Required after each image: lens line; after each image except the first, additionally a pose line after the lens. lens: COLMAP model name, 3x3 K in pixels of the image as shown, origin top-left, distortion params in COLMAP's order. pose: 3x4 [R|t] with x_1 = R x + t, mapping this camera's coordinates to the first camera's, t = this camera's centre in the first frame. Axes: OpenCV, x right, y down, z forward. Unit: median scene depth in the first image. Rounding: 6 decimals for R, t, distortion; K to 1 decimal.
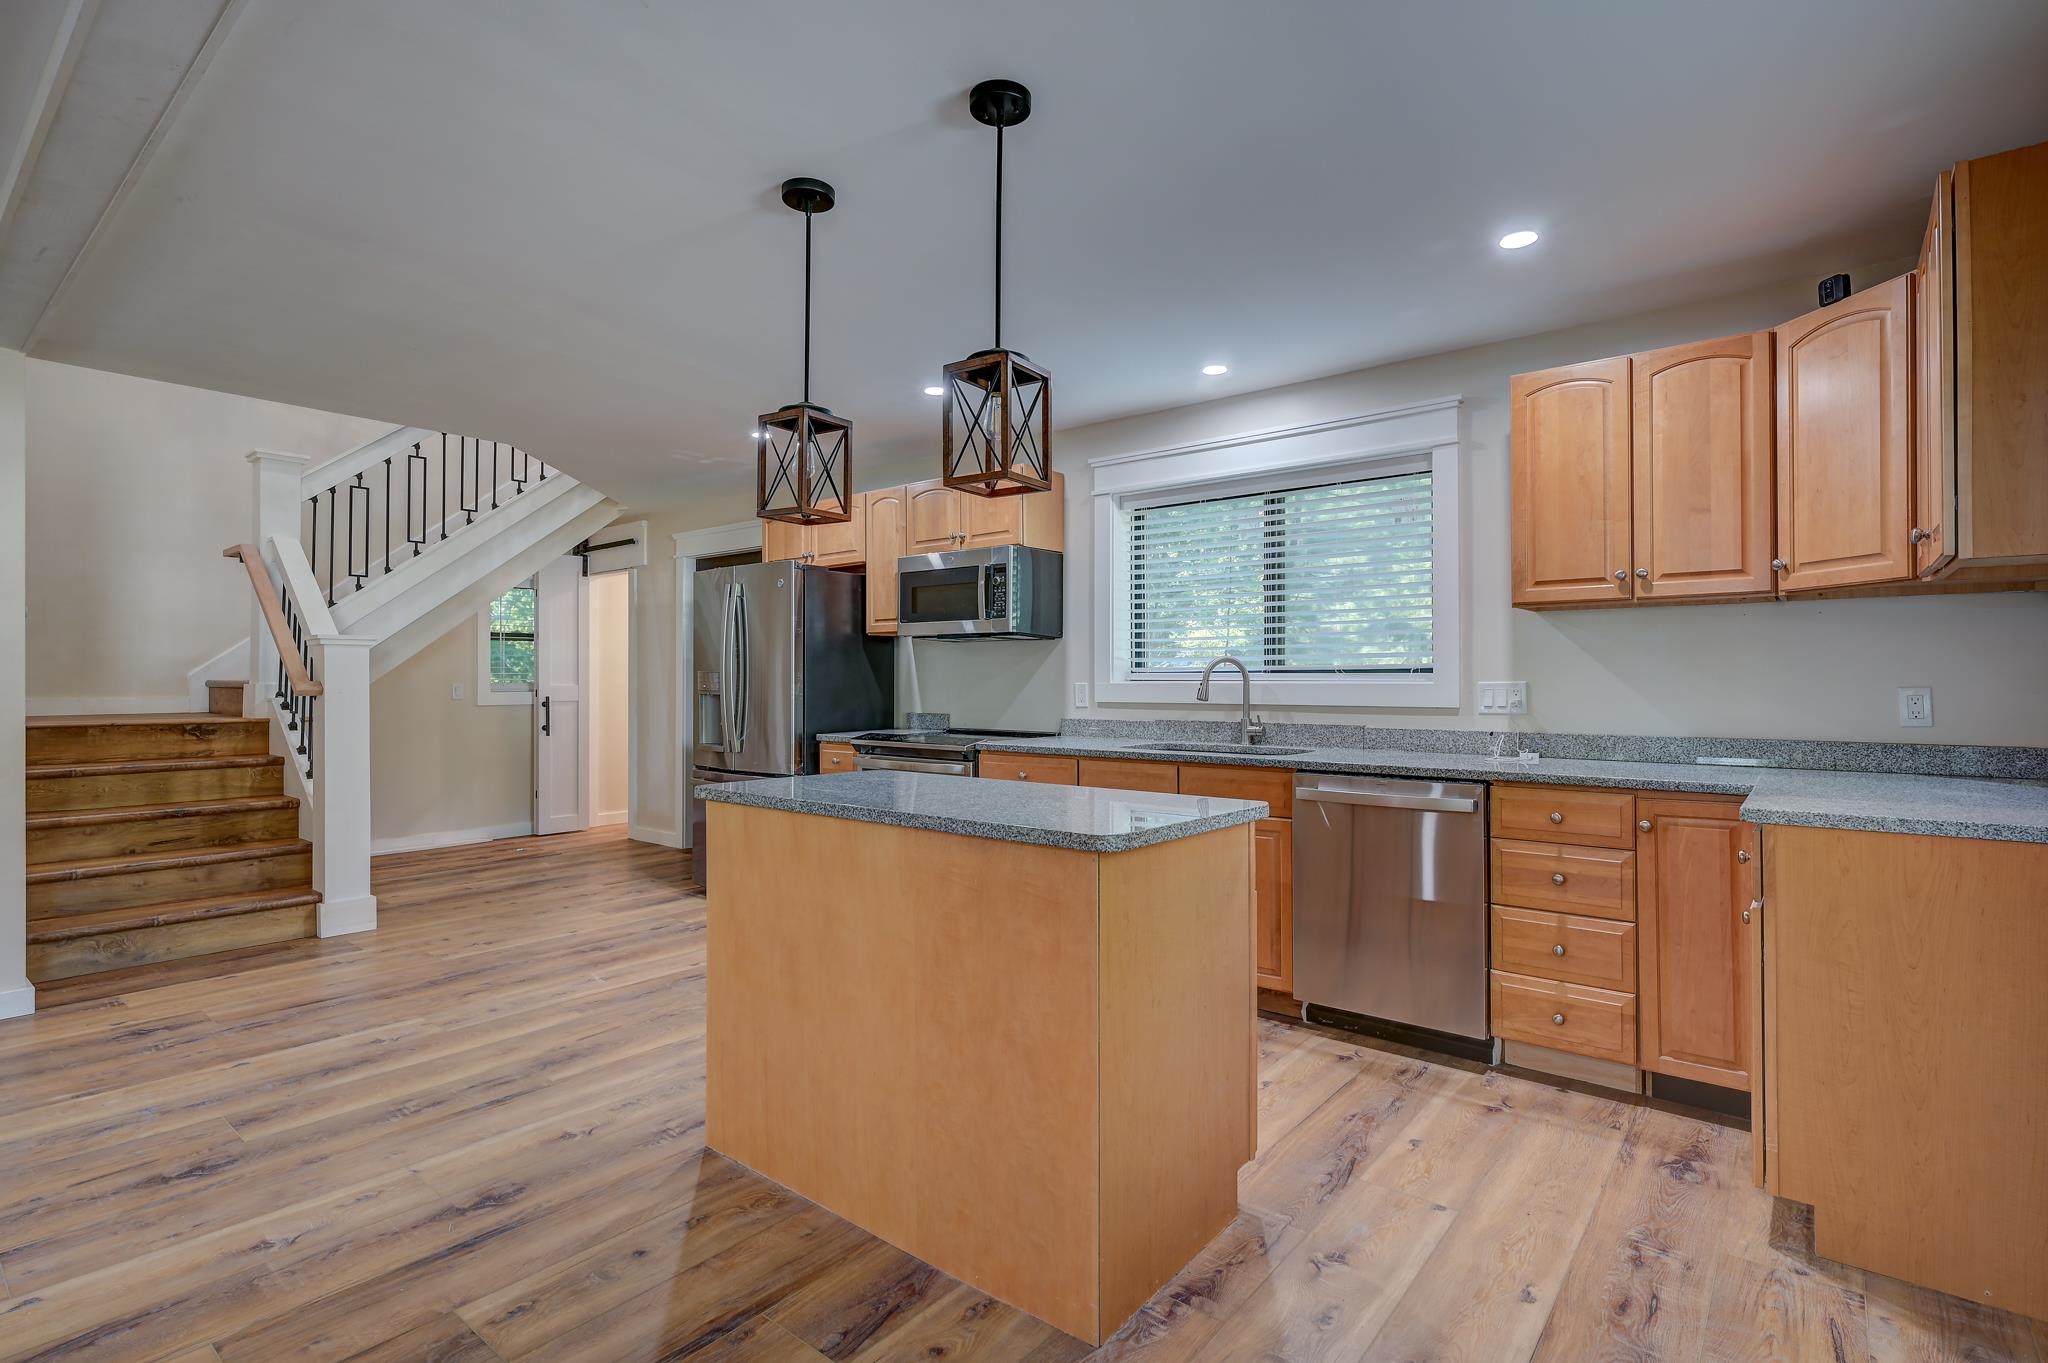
lens RADIAL K [[981.4, 0, 1028.9], [0, 981.4, 672.7], [0, 0, 1]] dist [0.000022, 0.000792]
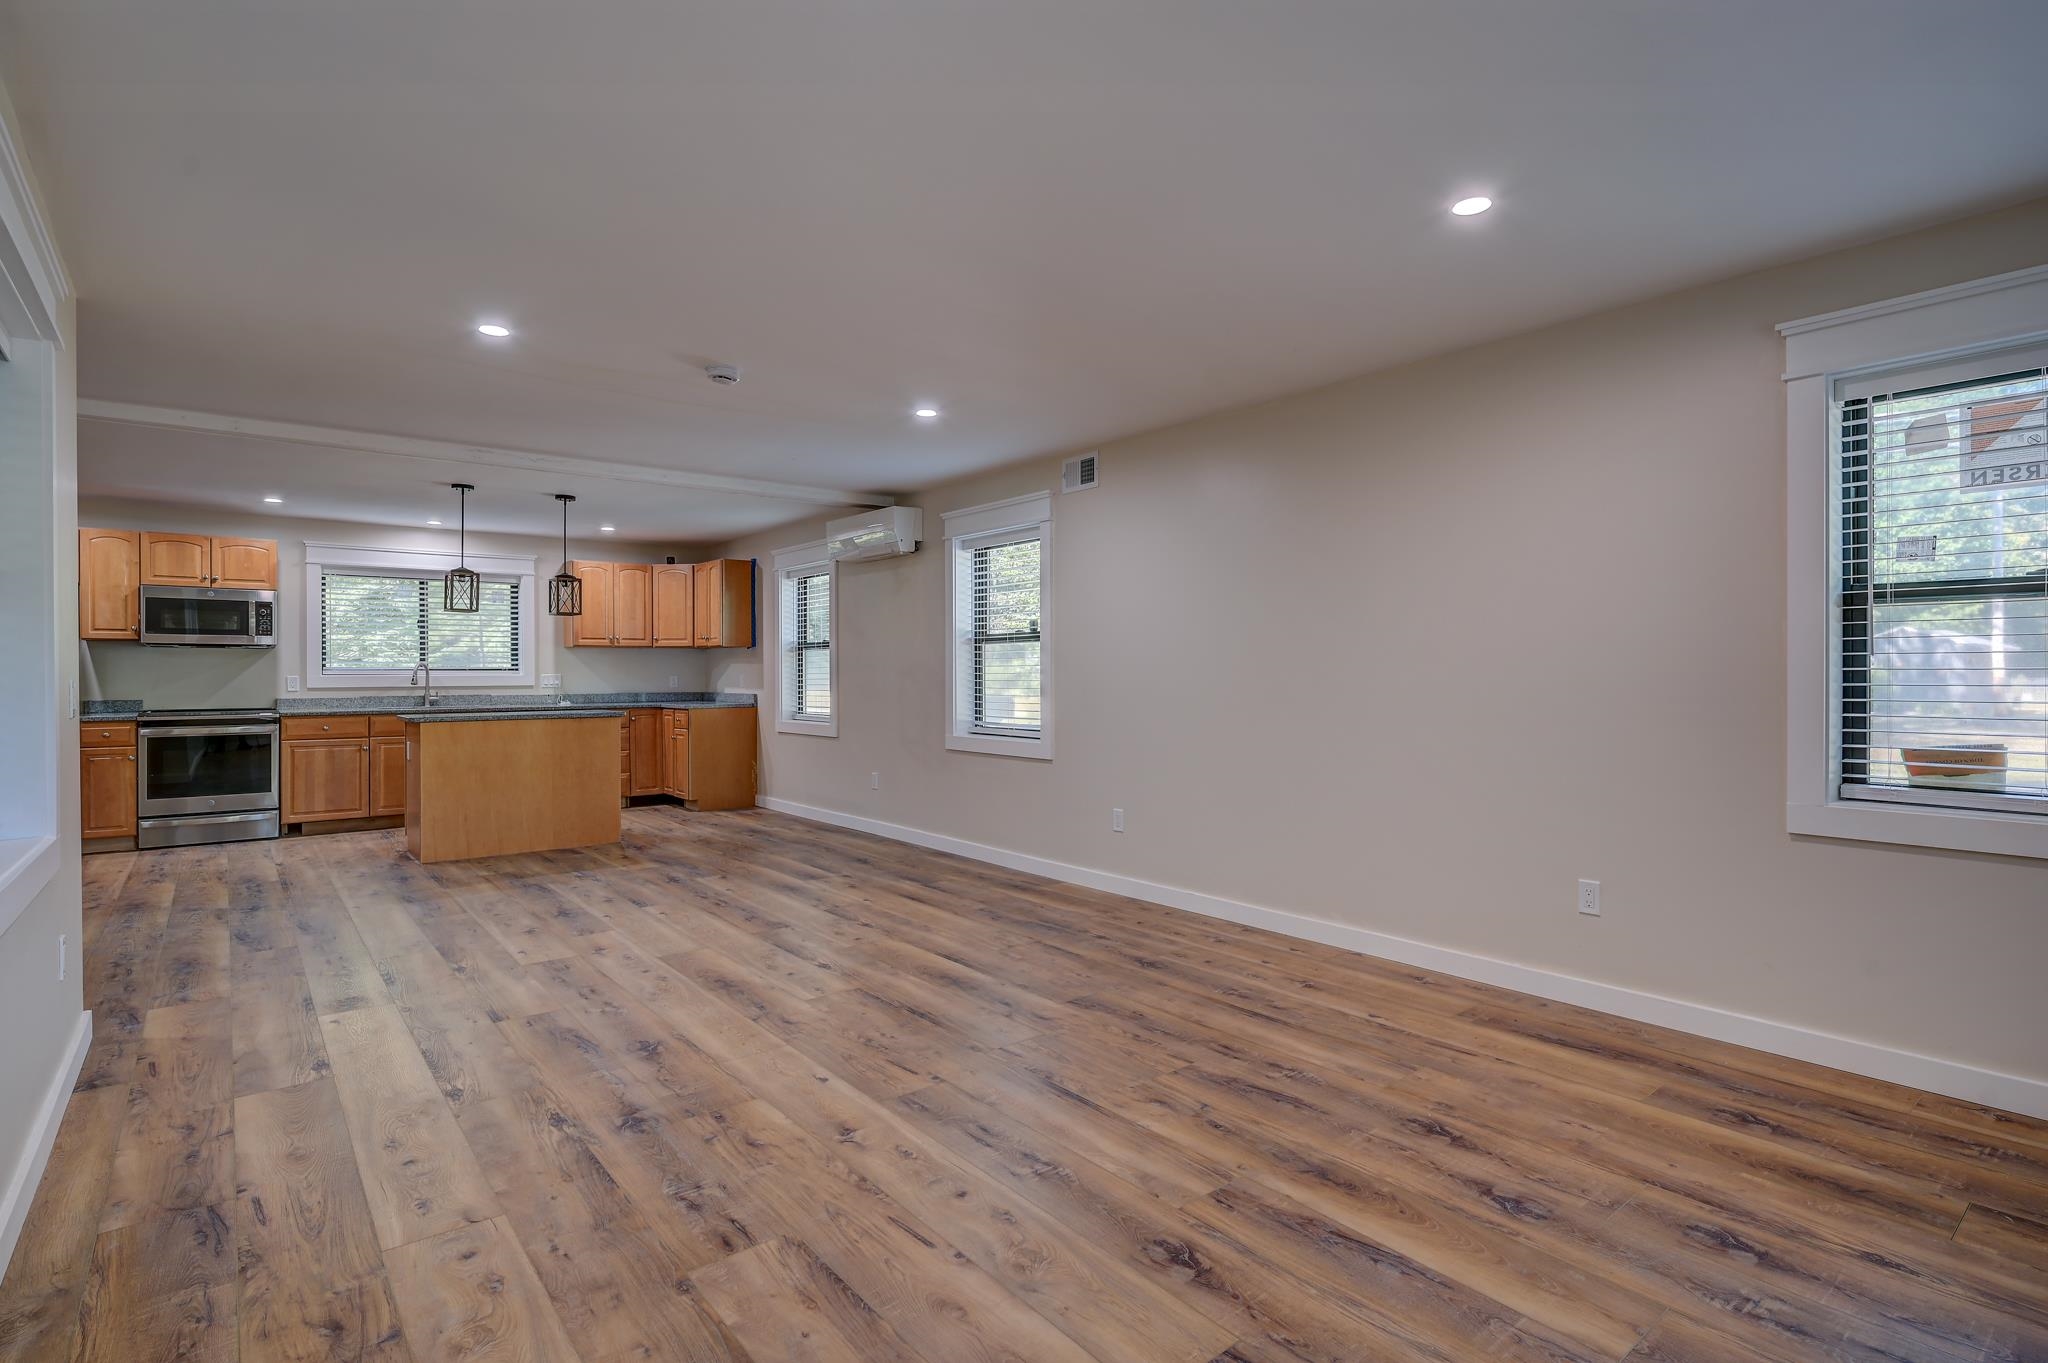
lens RADIAL K [[990.7, 0, 1023.0], [0, 990.7, 673.9], [0, 0, 1]] dist [-0.000242, -0.000084]
pose [[0.210969, -0.000983, 0.977492, -1.424256], [-0.004081, 0.999990, 0.001886, -0.001684], [-0.977484, -0.004387, 0.210963, -0.580665]]
